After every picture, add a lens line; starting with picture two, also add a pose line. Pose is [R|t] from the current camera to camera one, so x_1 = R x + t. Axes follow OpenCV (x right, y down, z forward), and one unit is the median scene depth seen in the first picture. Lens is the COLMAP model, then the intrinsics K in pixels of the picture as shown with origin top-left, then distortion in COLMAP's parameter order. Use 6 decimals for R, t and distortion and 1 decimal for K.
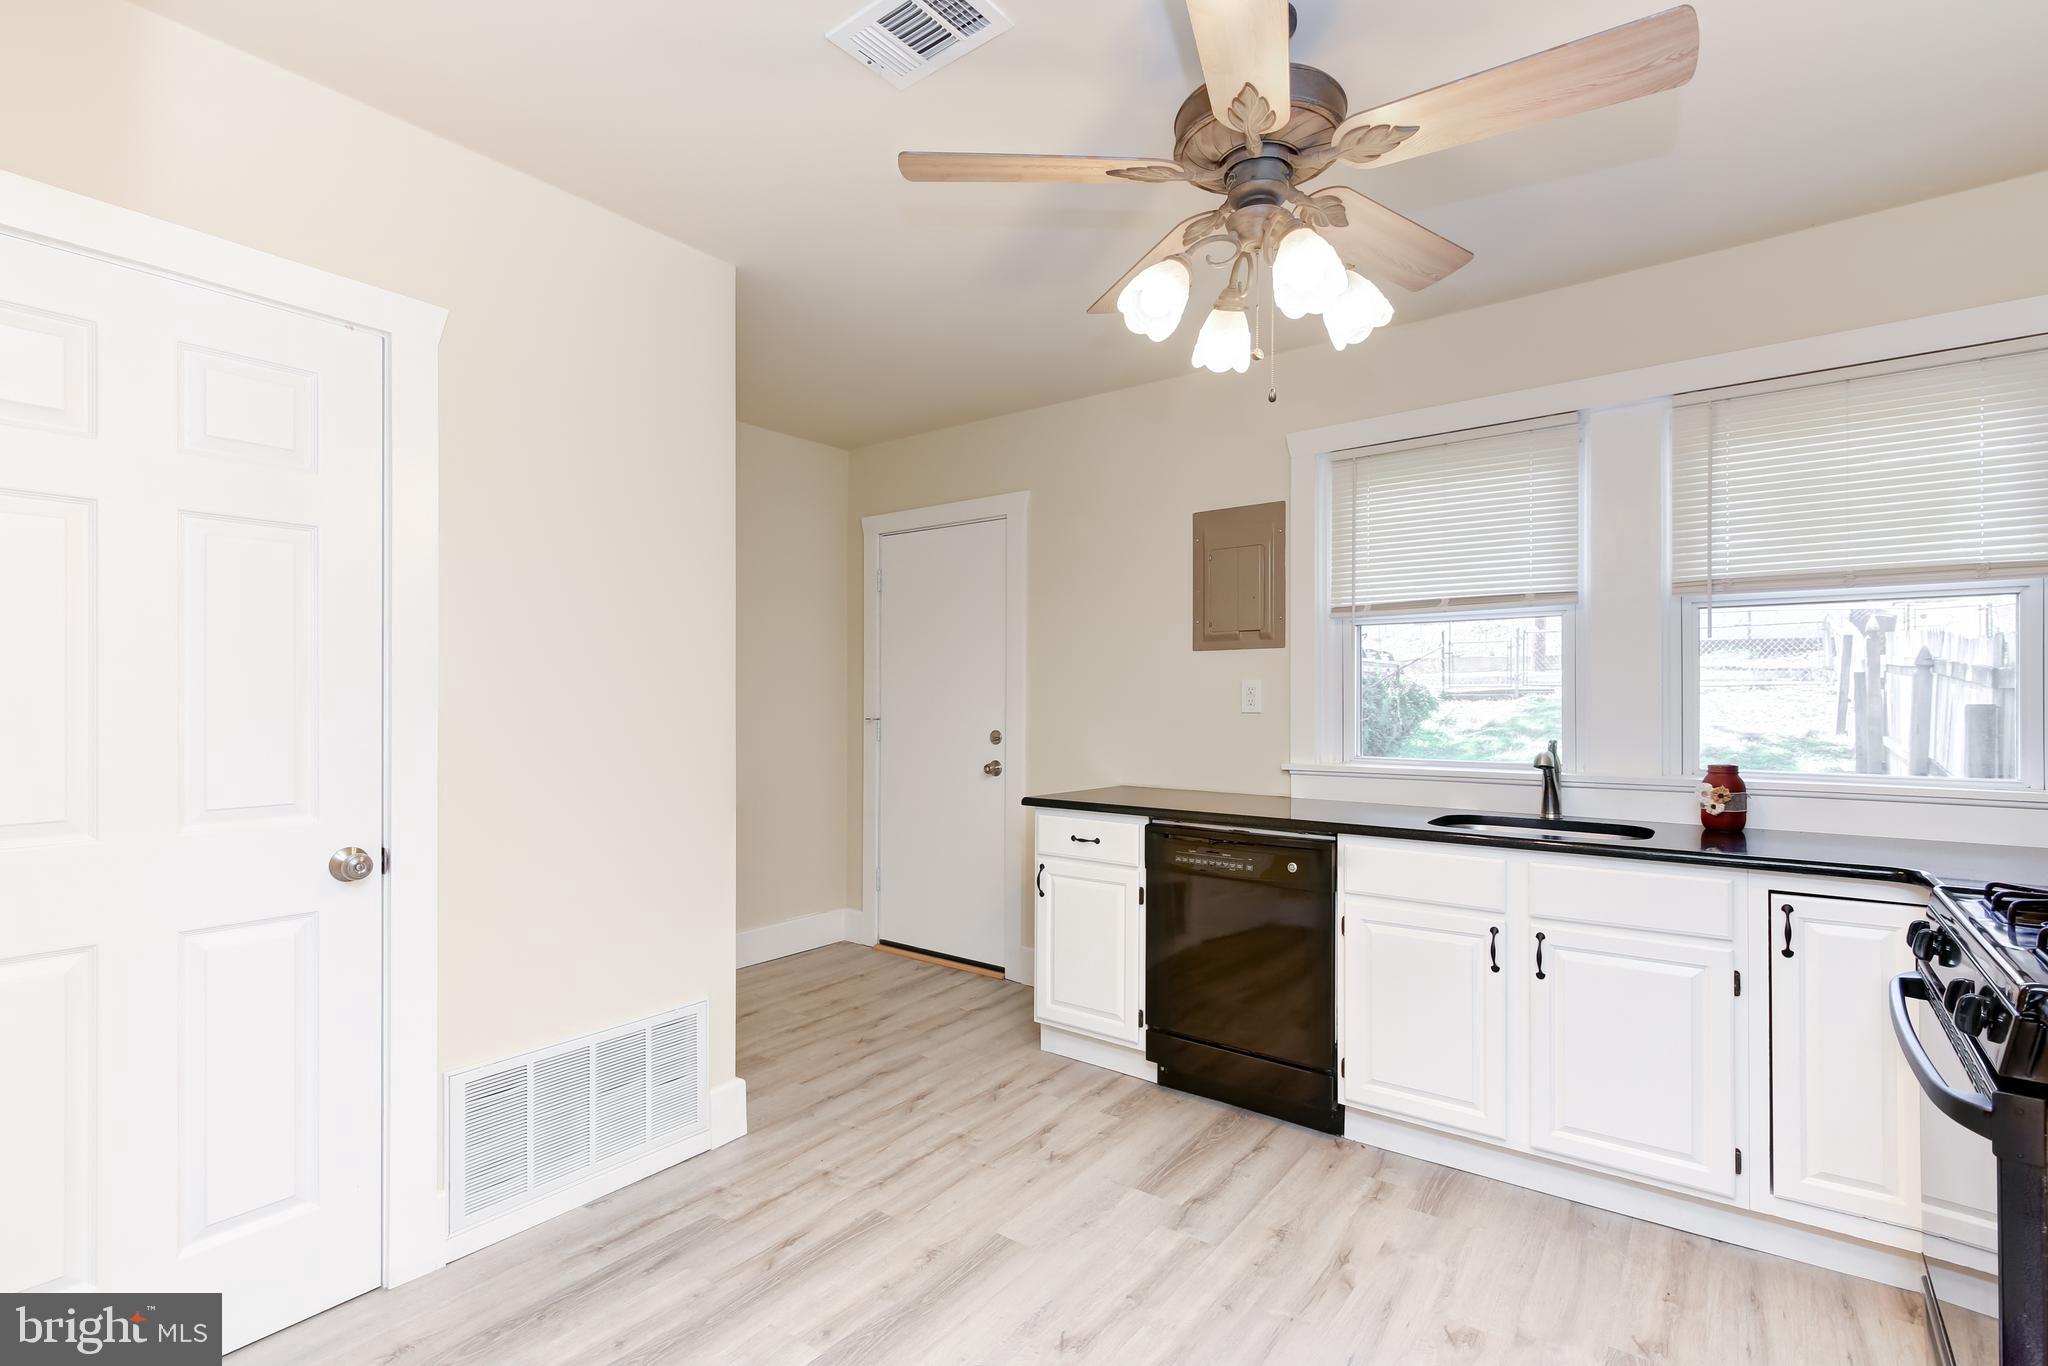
lens RADIAL K [[942.5, 0, 1039.4], [0, 942.5, 699.1], [0, 0, 1]] dist [0.004276, 0.000599]
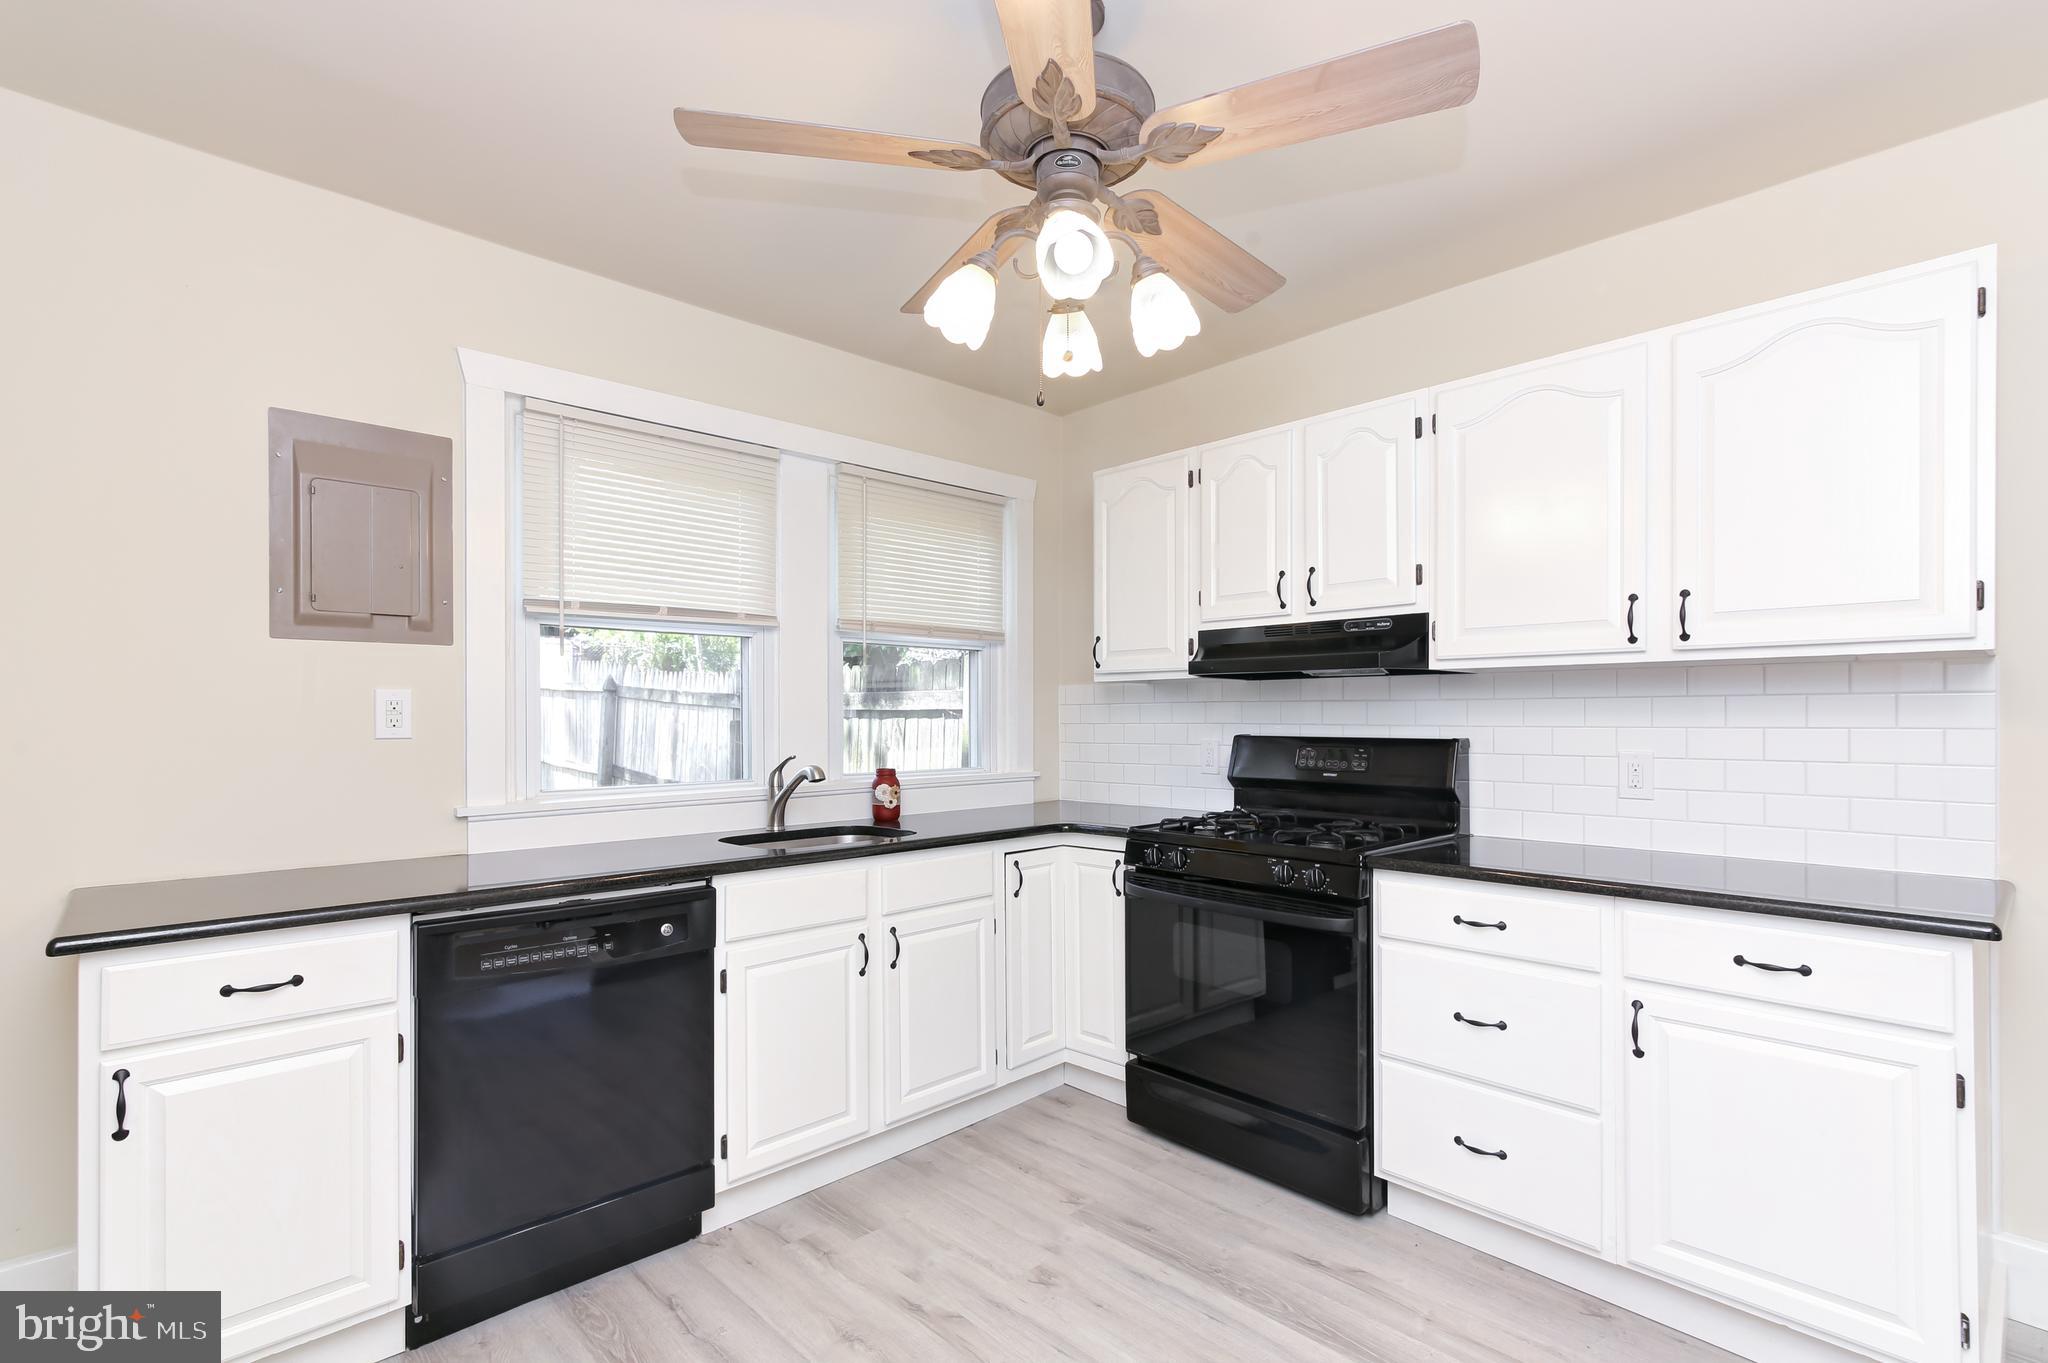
lens RADIAL K [[942.5, 0, 1024.4], [0, 942.5, 722.6], [0, 0, 1]] dist [0.004276, 0.000599]
pose [[0.168328, -0.006850, 0.985707, -0.451124], [0.002486, 0.999976, 0.006524, -0.000058], [-0.985728, 0.001353, 0.168341, 0.558796]]
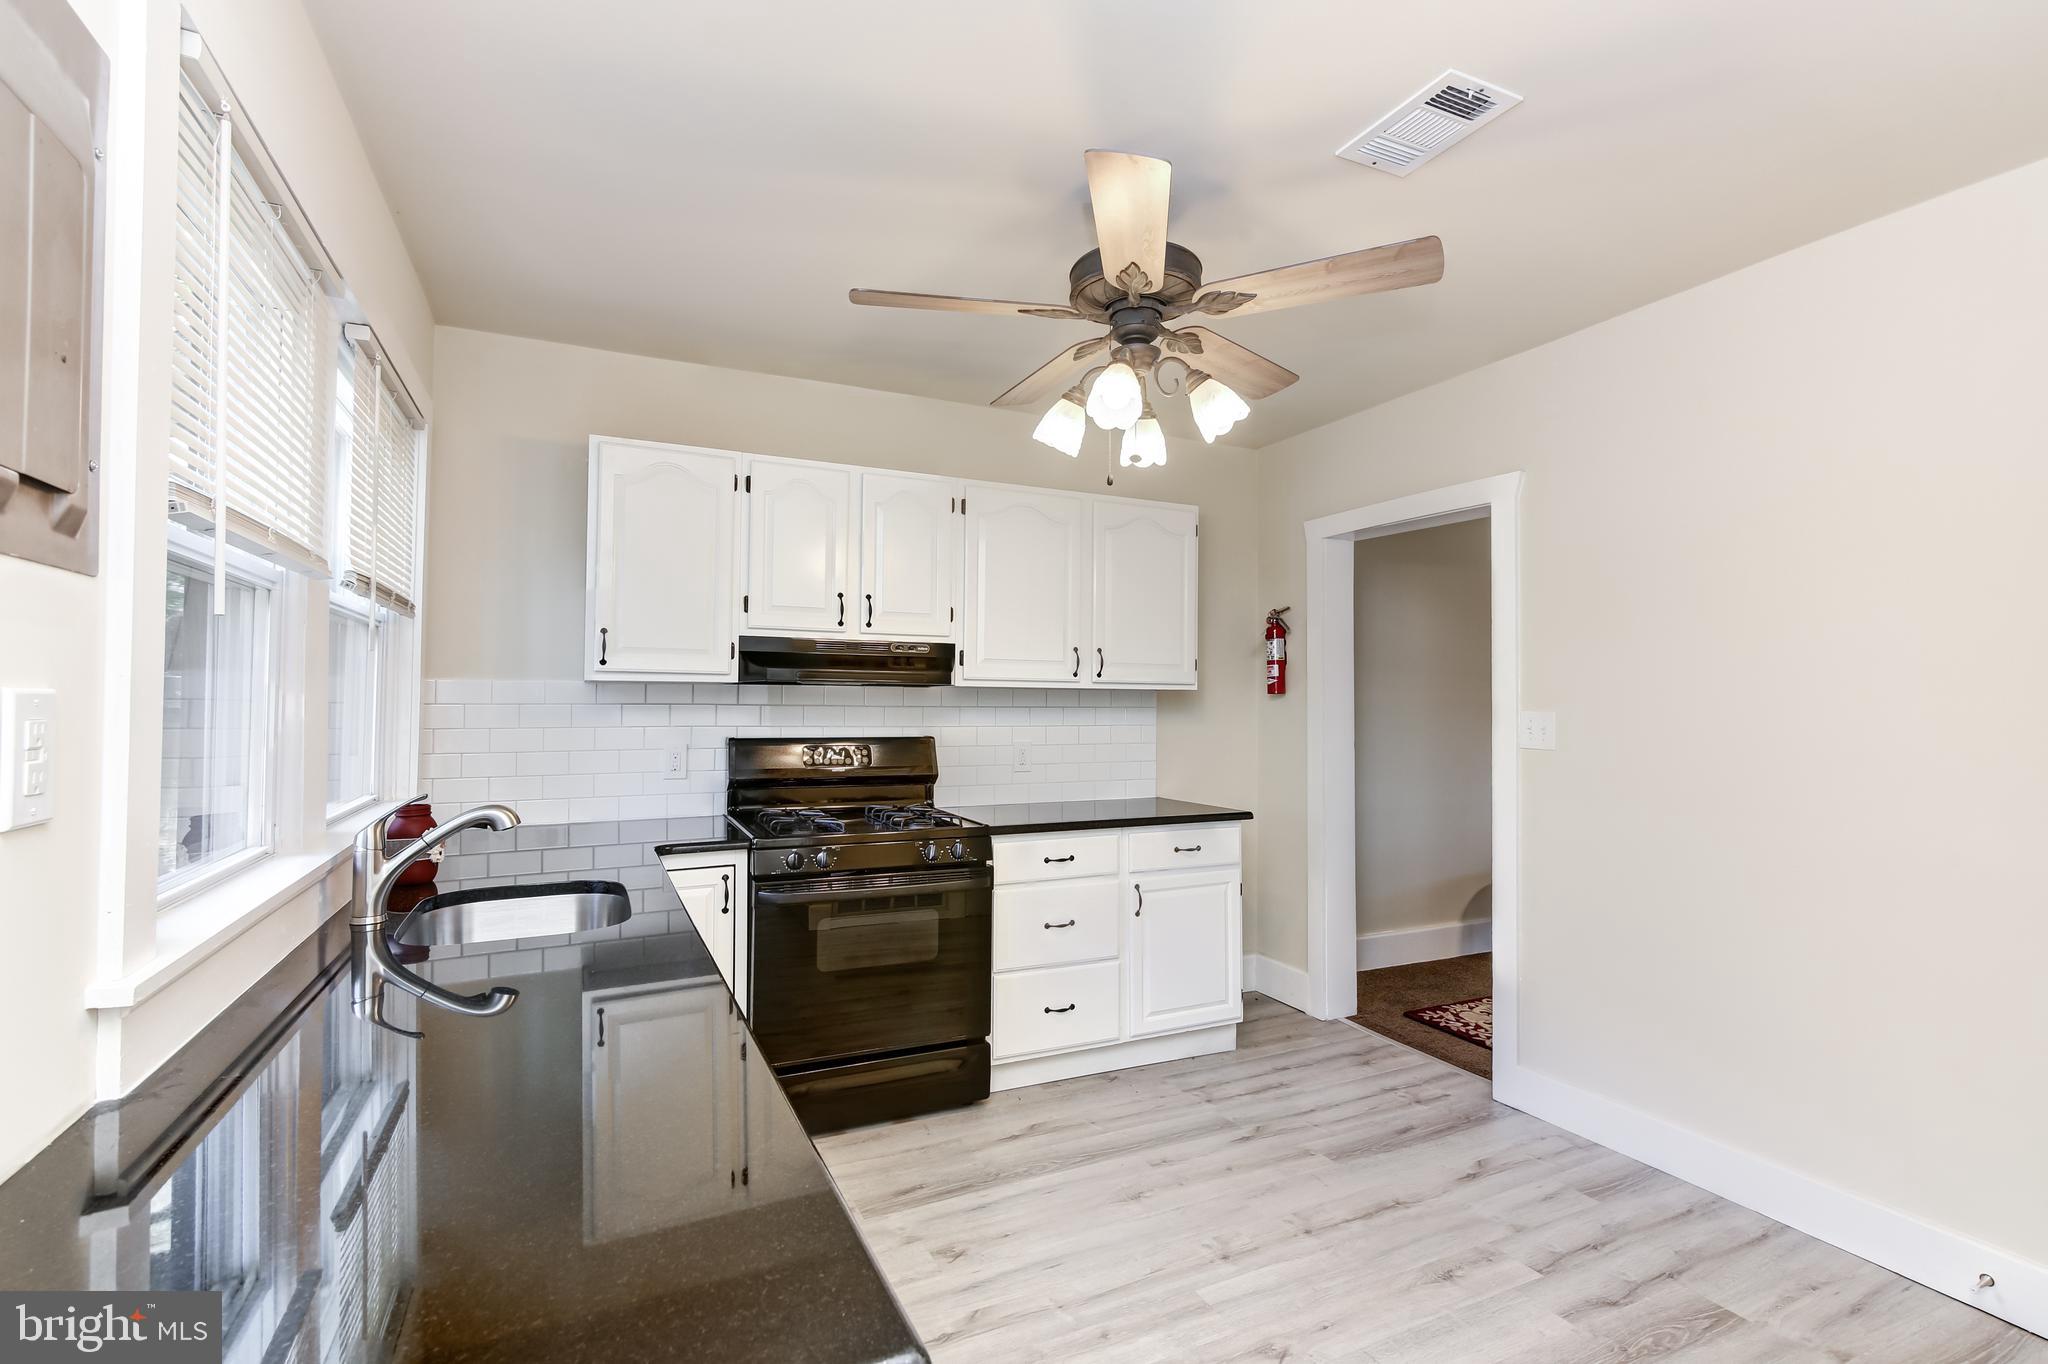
lens RADIAL K [[942.5, 0, 1023.8], [0, 942.5, 687.1], [0, 0, 1]] dist [0.004276, 0.000599]
pose [[-0.881821, 0.002924, 0.471576, -0.141966], [-0.005649, 0.999844, -0.016763, -0.023017], [-0.471551, -0.017446, -0.881666, 1.370053]]
